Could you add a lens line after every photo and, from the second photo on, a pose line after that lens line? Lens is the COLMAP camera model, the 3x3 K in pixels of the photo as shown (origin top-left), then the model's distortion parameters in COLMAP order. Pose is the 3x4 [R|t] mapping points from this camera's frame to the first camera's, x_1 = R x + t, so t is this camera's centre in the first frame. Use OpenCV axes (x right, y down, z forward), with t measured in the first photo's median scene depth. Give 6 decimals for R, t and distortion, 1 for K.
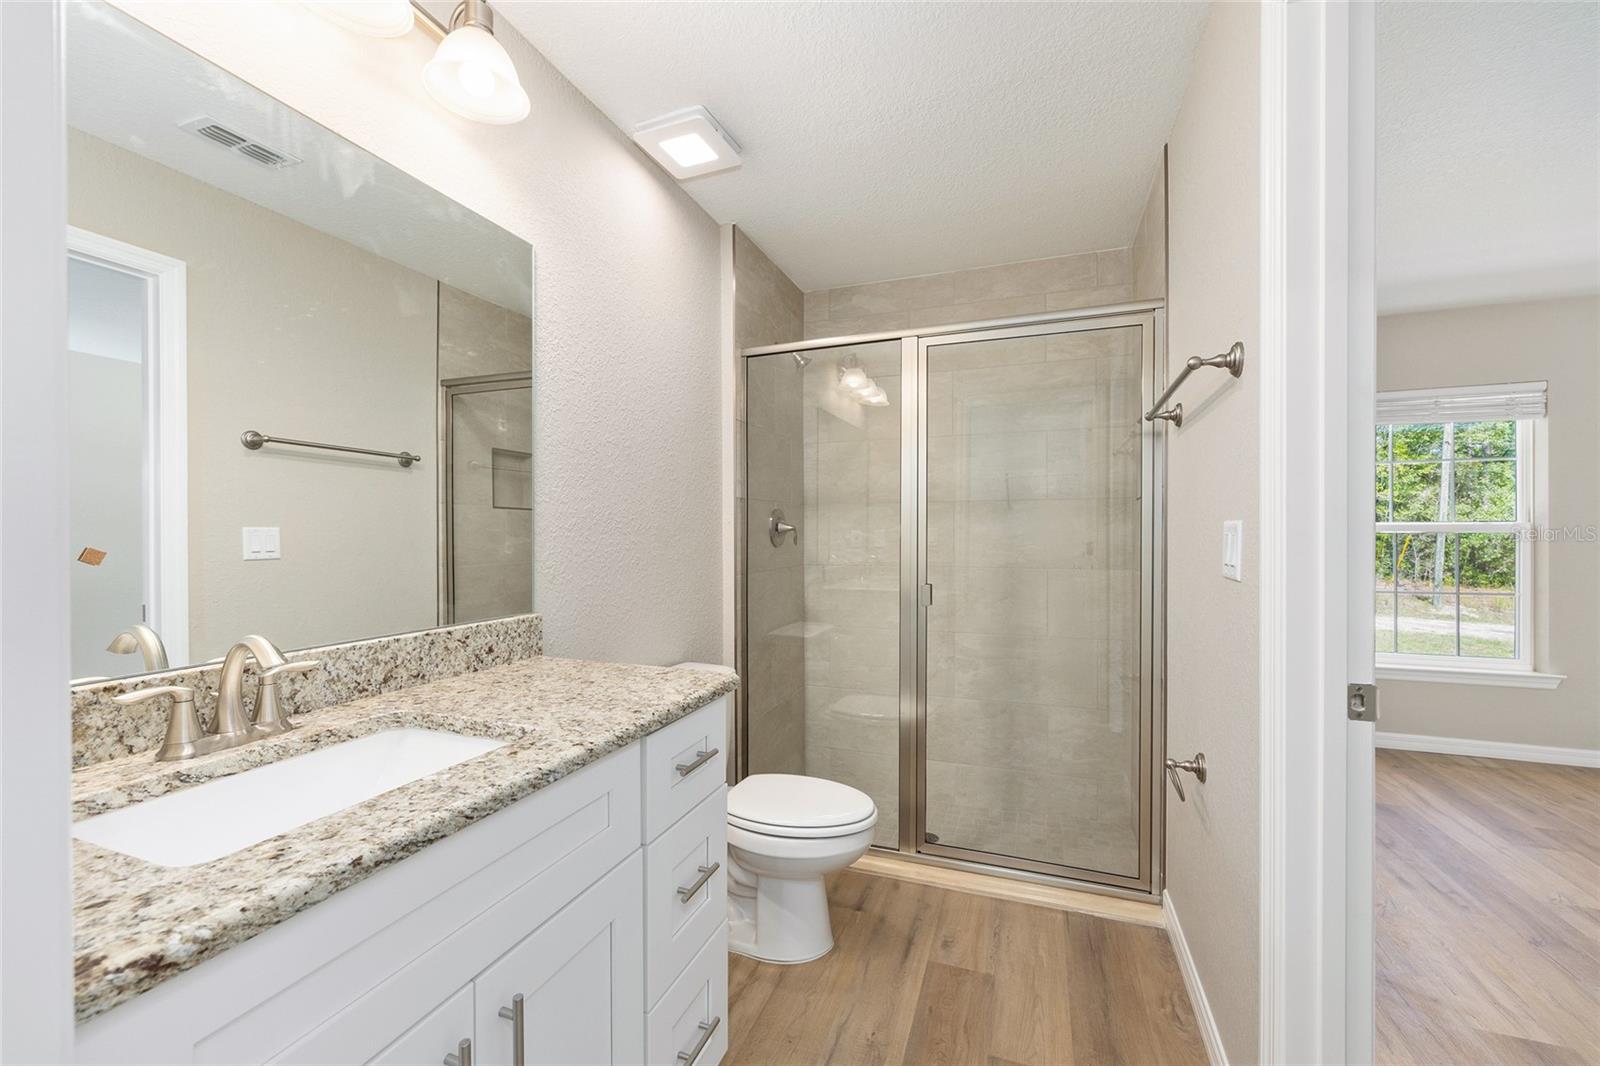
lens RADIAL K [[639.4, 0, 801.5], [0, 639.4, 537.1], [0, 0, 1]] dist [-0.002414, 0.000669]
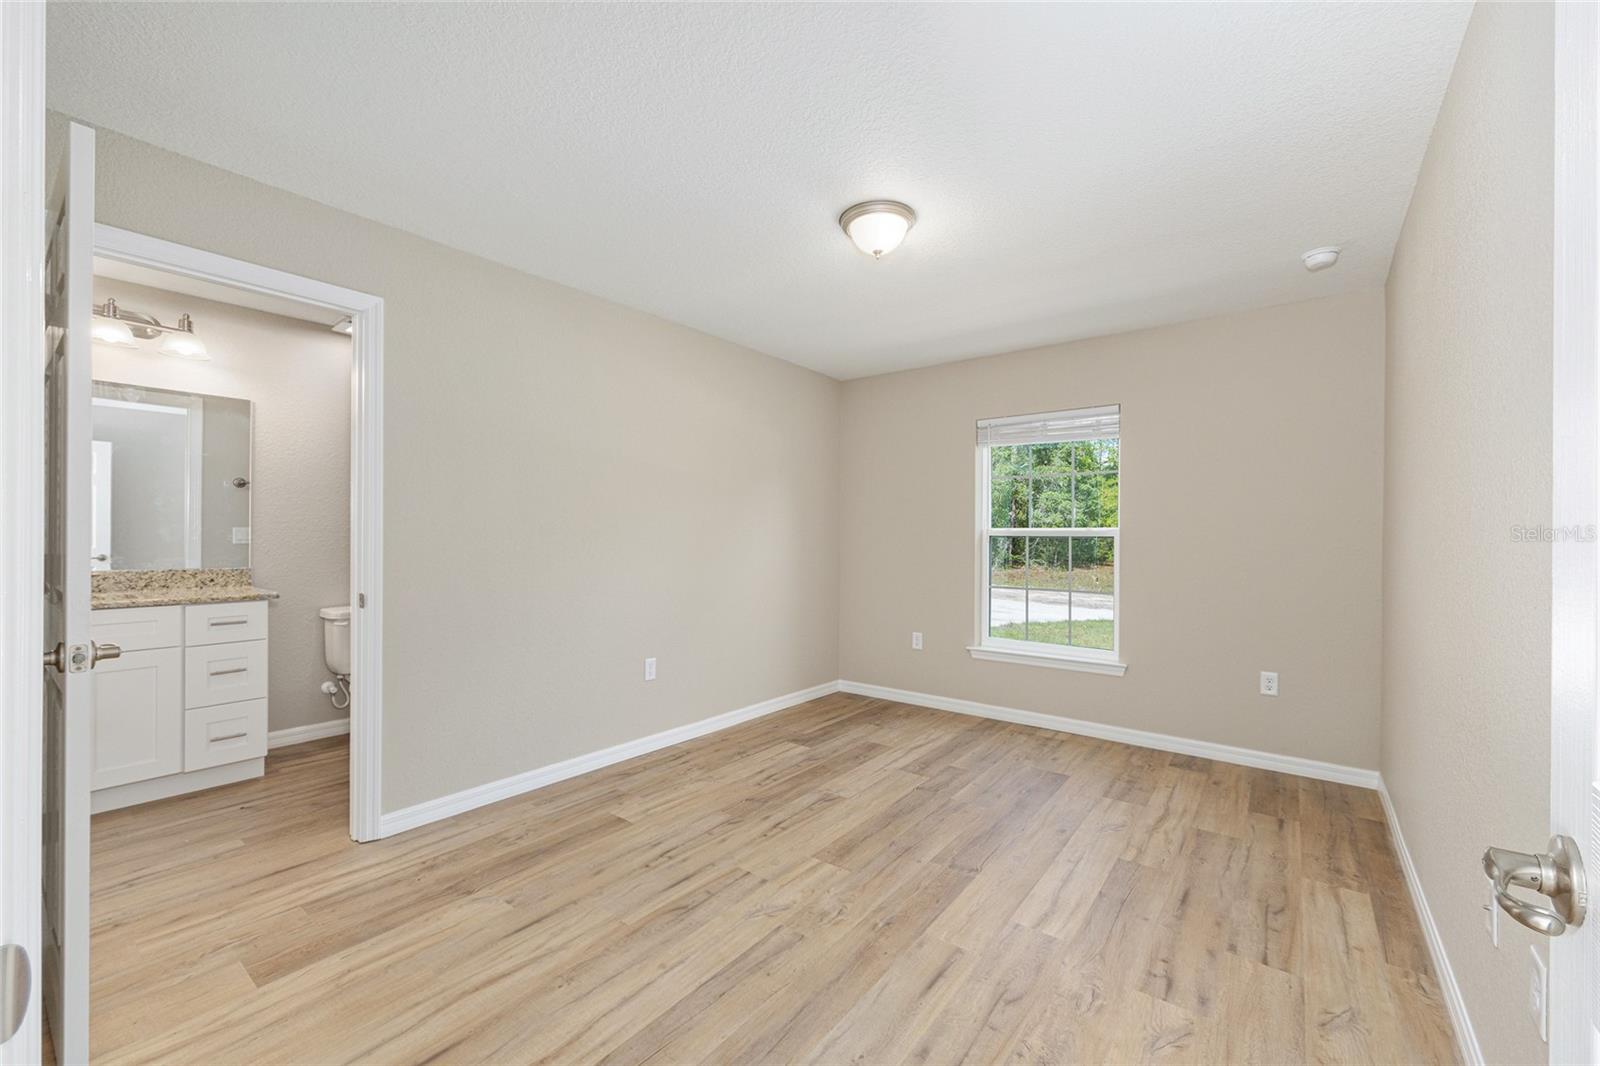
lens RADIAL K [[643.7, 0, 803.6], [0, 643.7, 536.1], [0, 0, 1]] dist [-0.000178, 0.000009]
pose [[0.954098, 0.008846, -0.299363, 2.208298], [-0.010533, 0.999936, -0.004022, 0.001047], [0.299309, 0.006990, 0.954131, -0.582314]]
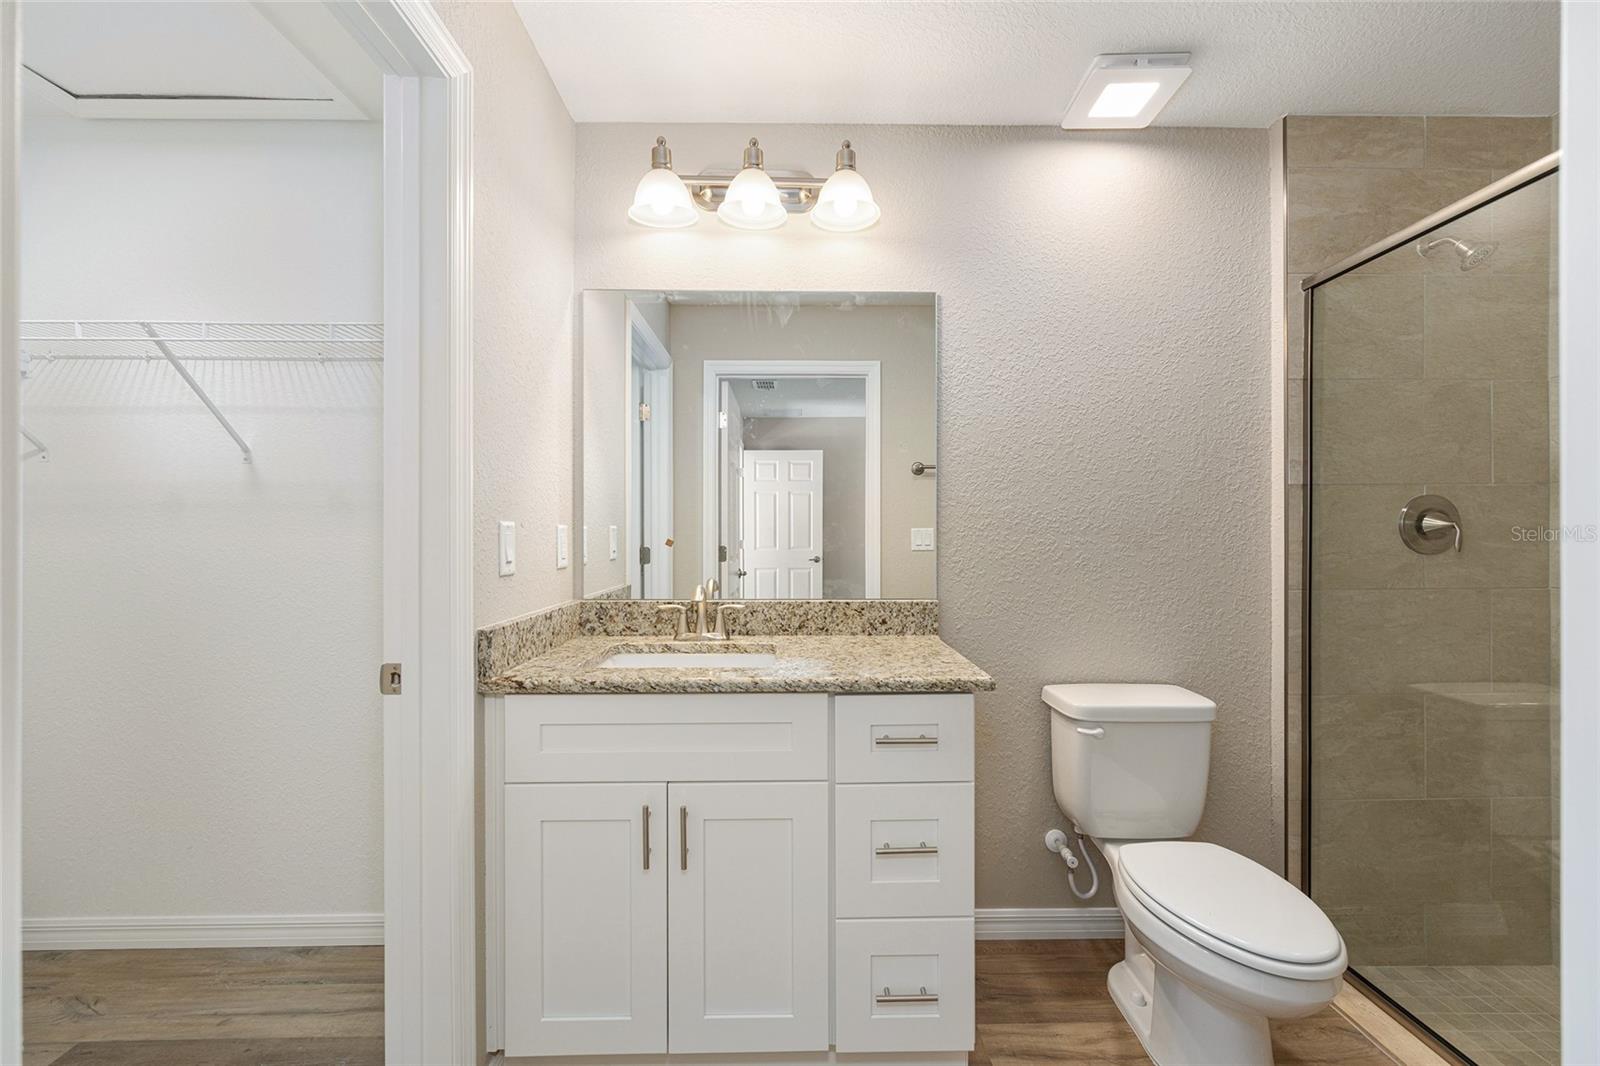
lens RADIAL K [[643.7, 0, 803.6], [0, 643.7, 536.1], [0, 0, 1]] dist [-0.000178, 0.000009]
pose [[0.366233, 0.005926, -0.930504, 0.653825], [-0.007298, 0.999967, 0.003496, -0.001895], [0.930495, 0.005510, 0.366264, 0.351703]]
